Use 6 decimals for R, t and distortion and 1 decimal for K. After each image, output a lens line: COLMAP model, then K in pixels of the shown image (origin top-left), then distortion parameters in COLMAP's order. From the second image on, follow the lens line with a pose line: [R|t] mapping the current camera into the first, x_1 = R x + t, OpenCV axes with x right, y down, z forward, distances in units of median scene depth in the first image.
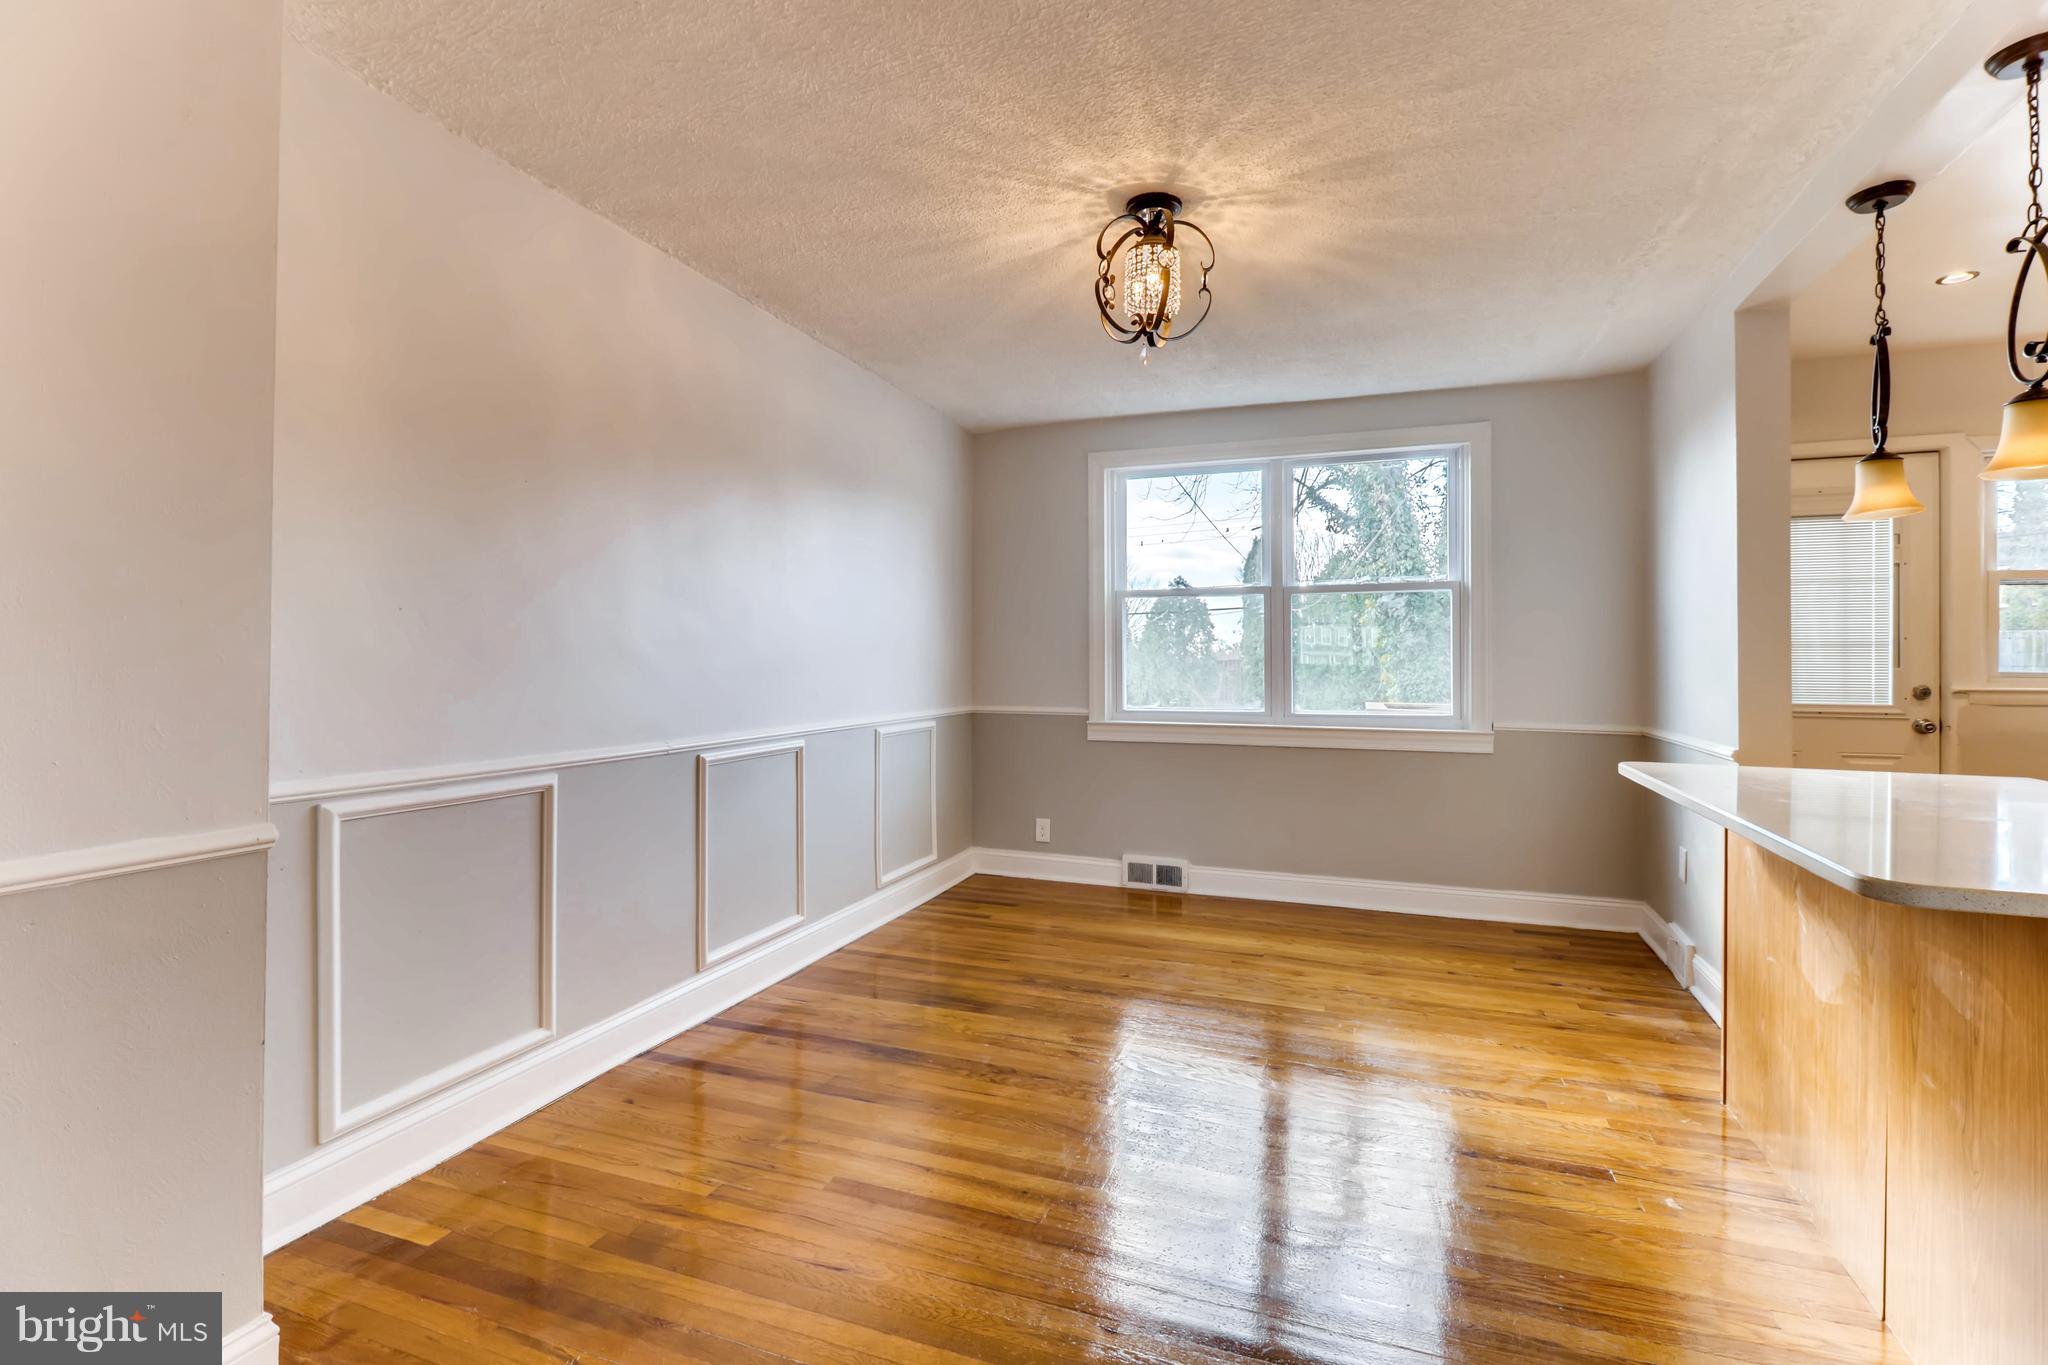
lens RADIAL K [[939.6, 0, 1022.7], [0, 939.6, 660.8], [0, 0, 1]] dist [0.018402, -0.015092]
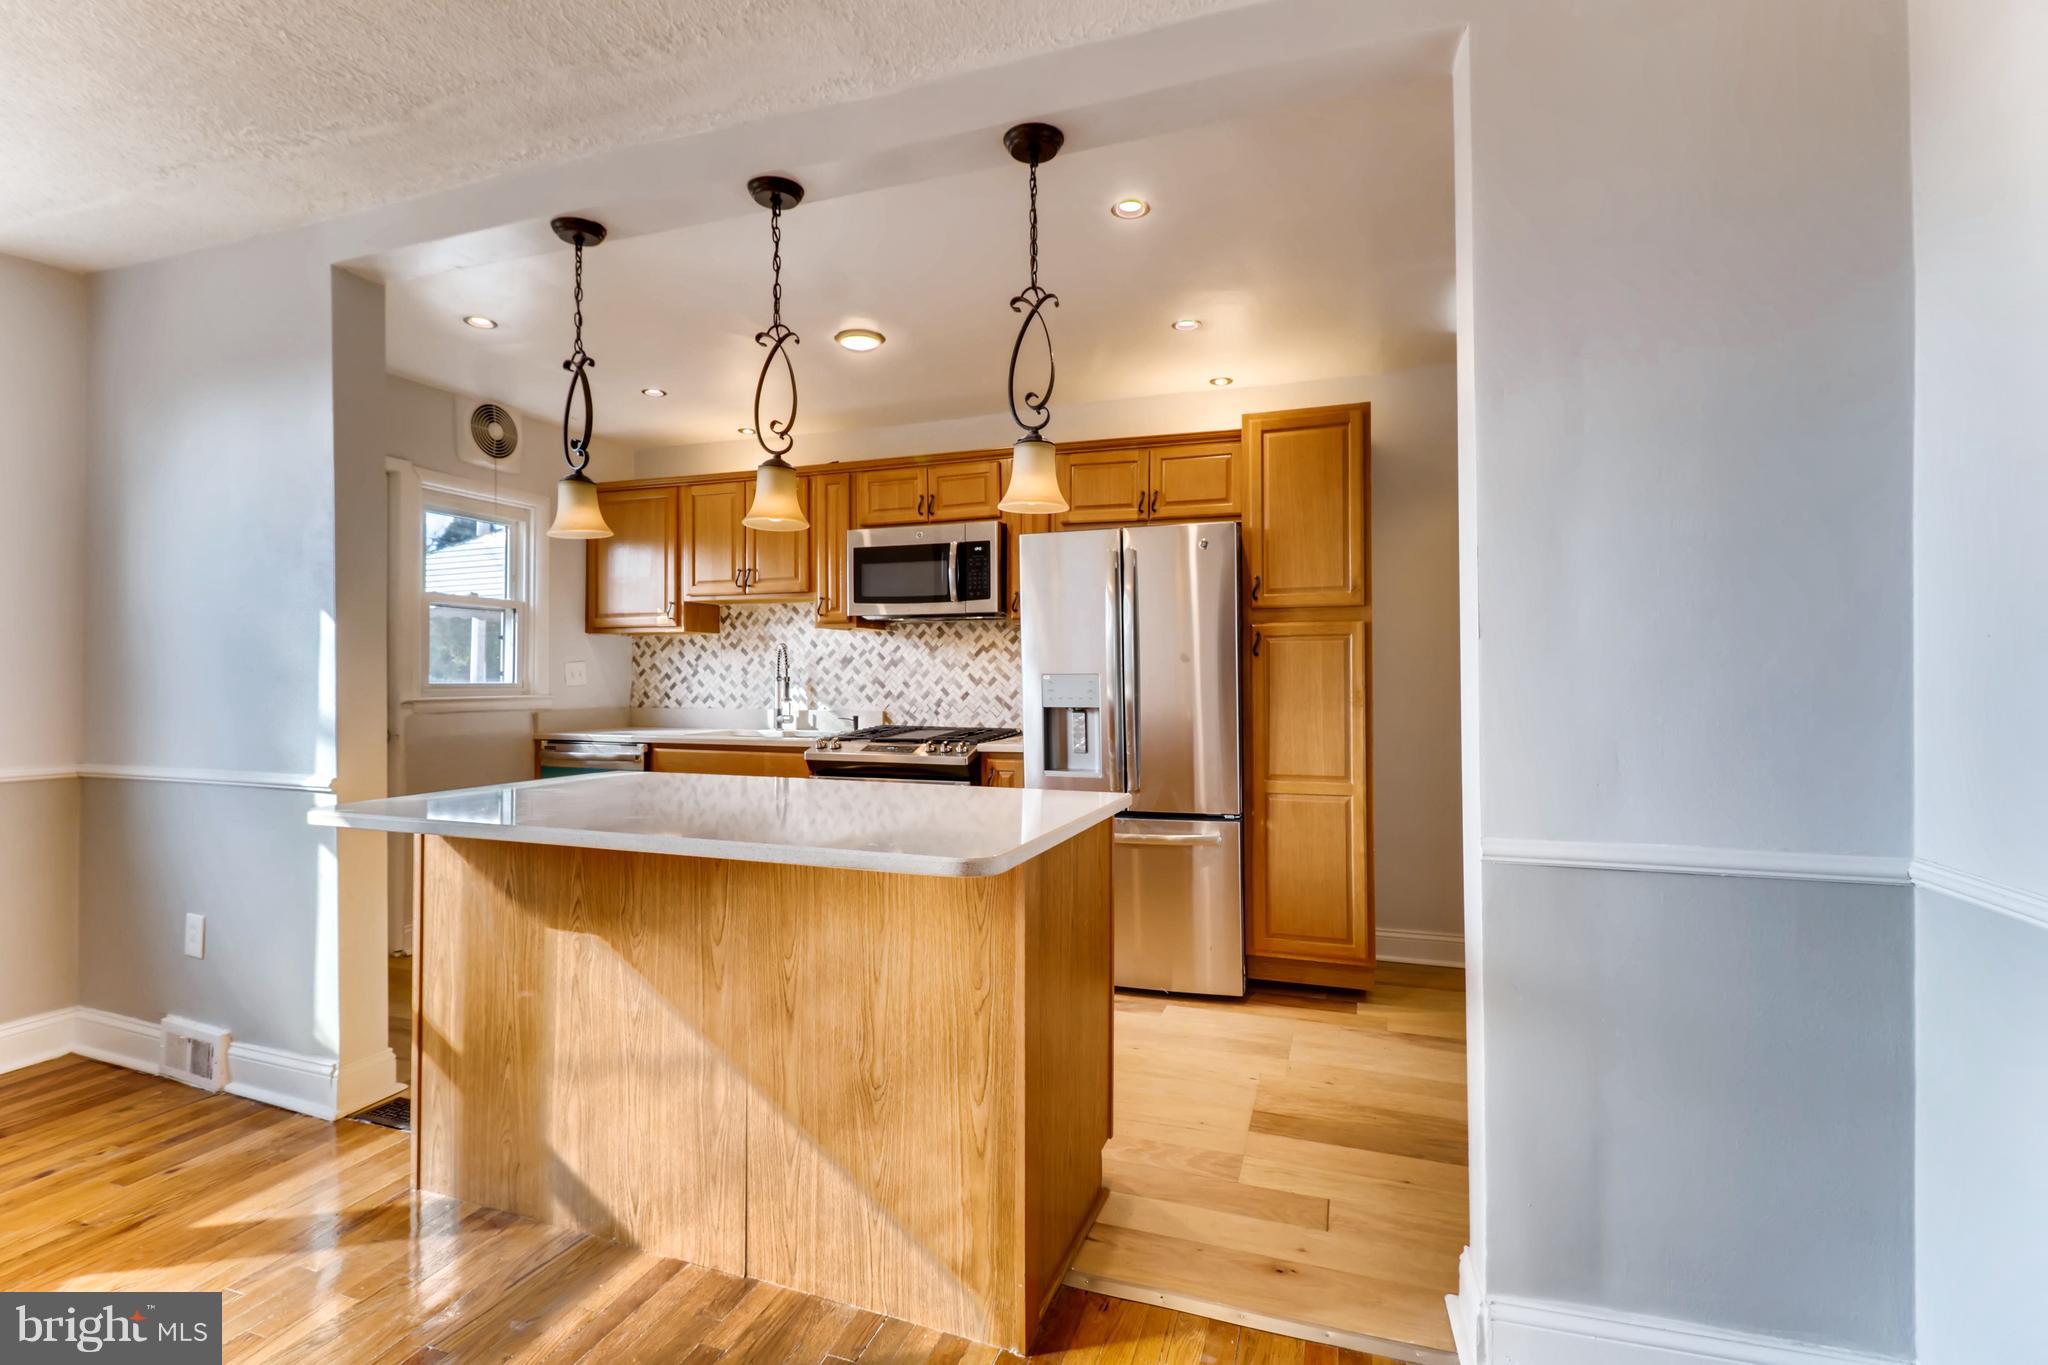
lens RADIAL K [[930.2, 0, 1028.9], [0, 930.2, 668.8], [0, 0, 1]] dist [0.020484, -0.013456]
pose [[-0.024238, 0.003974, 0.999698, -0.096253], [0.000764, 0.999992, -0.003956, -0.000630], [-0.999706, 0.000668, -0.024241, 0.355076]]
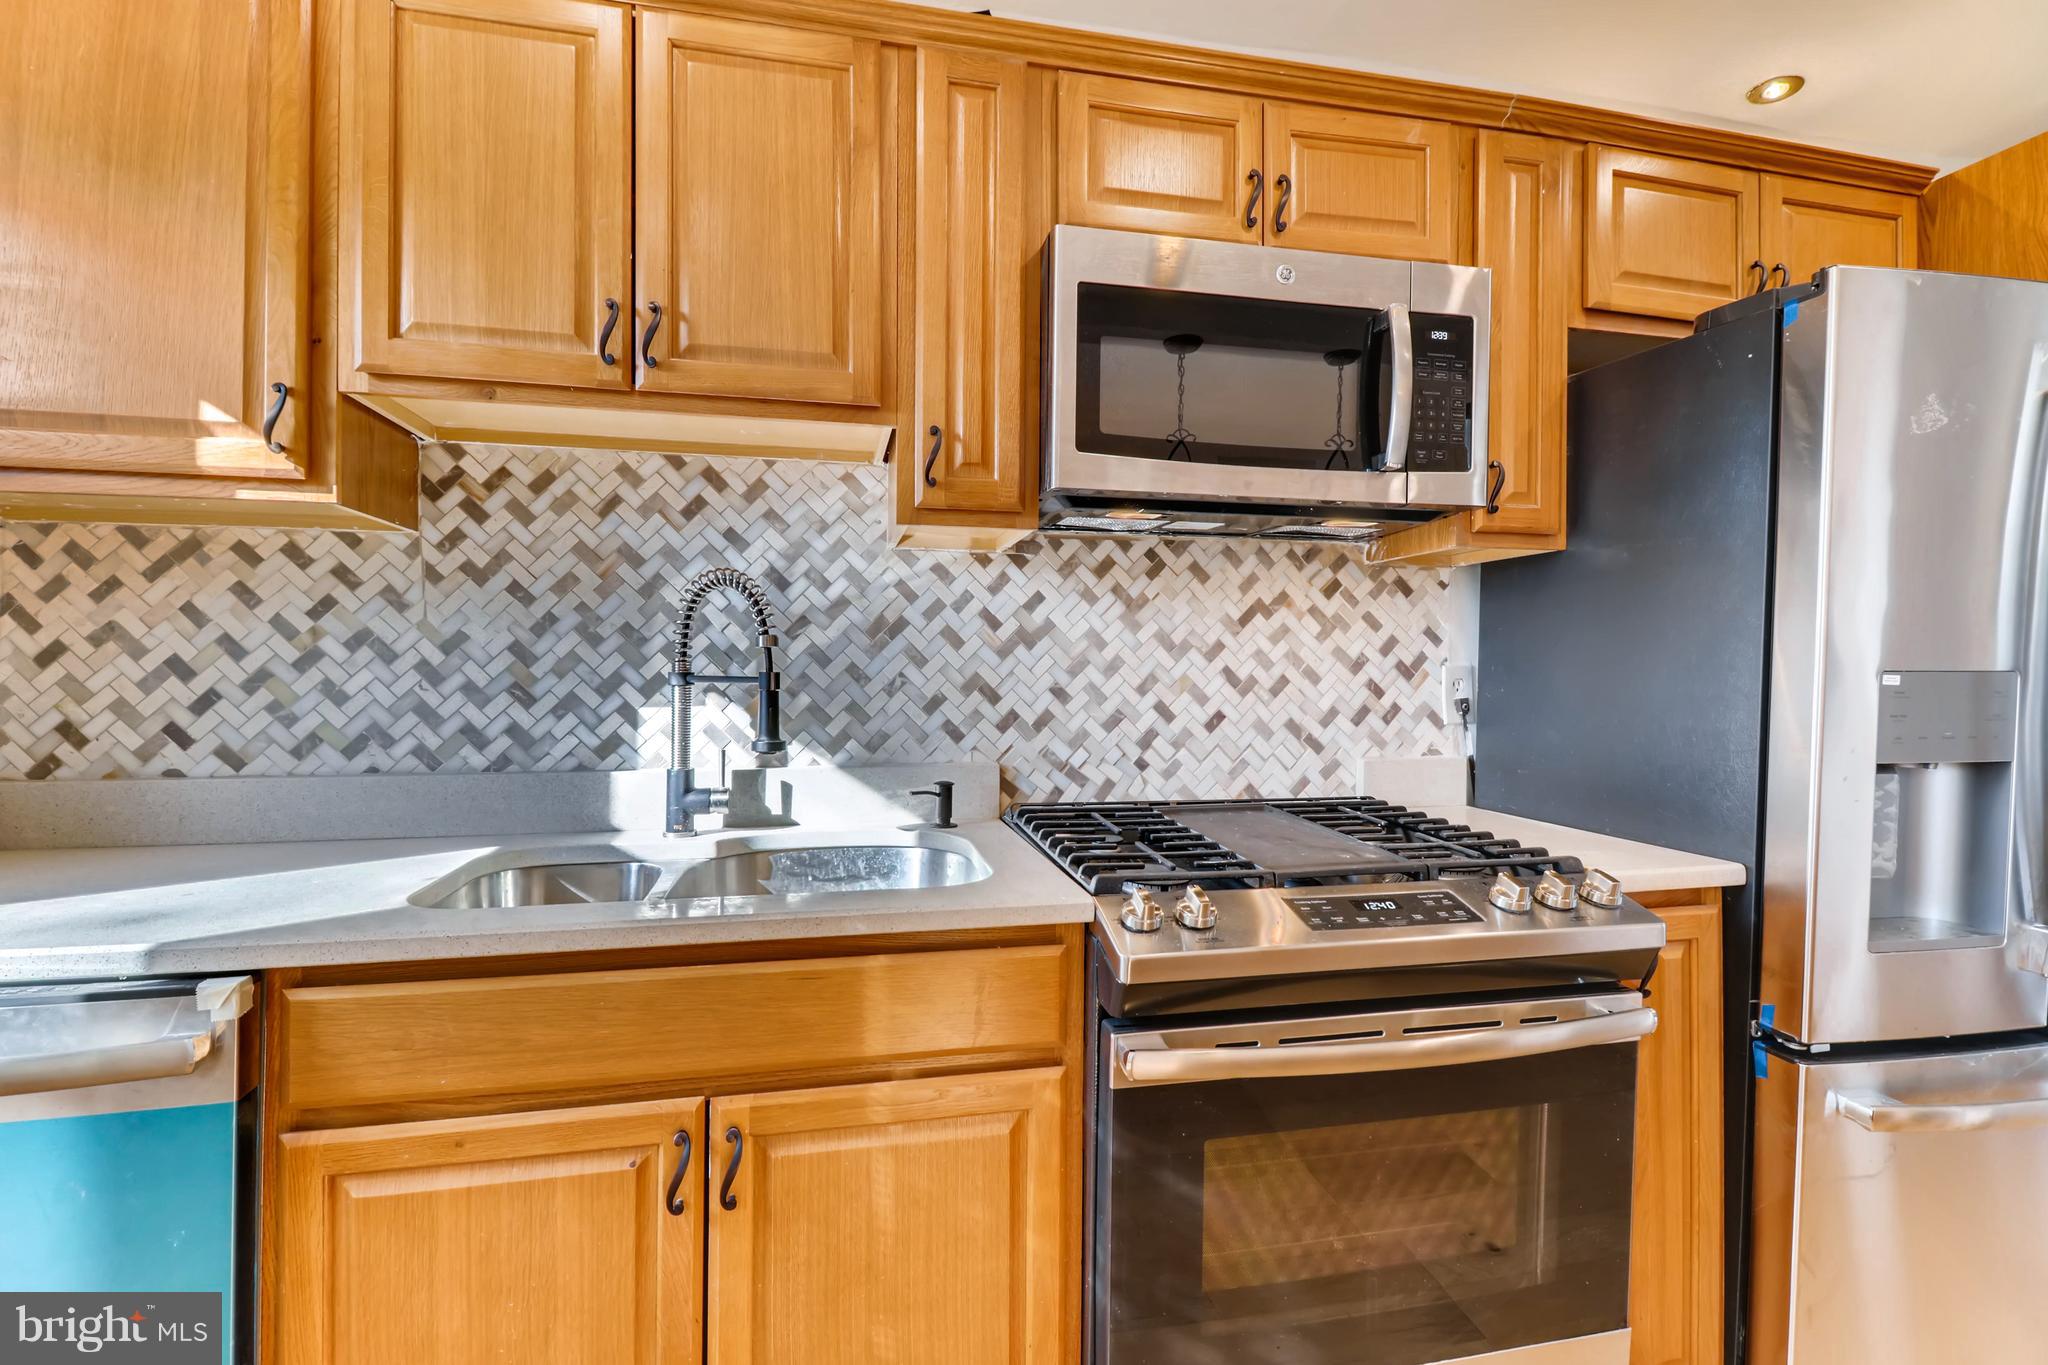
lens RADIAL K [[943.4, 0, 1034.1], [0, 943.4, 666.1], [0, 0, 1]] dist [0.024468, -0.015315]
pose [[-0.546818, -0.001315, 0.837250, 0.840767], [-0.006667, 0.999974, -0.002783, 0.002726], [-0.837225, -0.007104, -0.546813, 0.814028]]
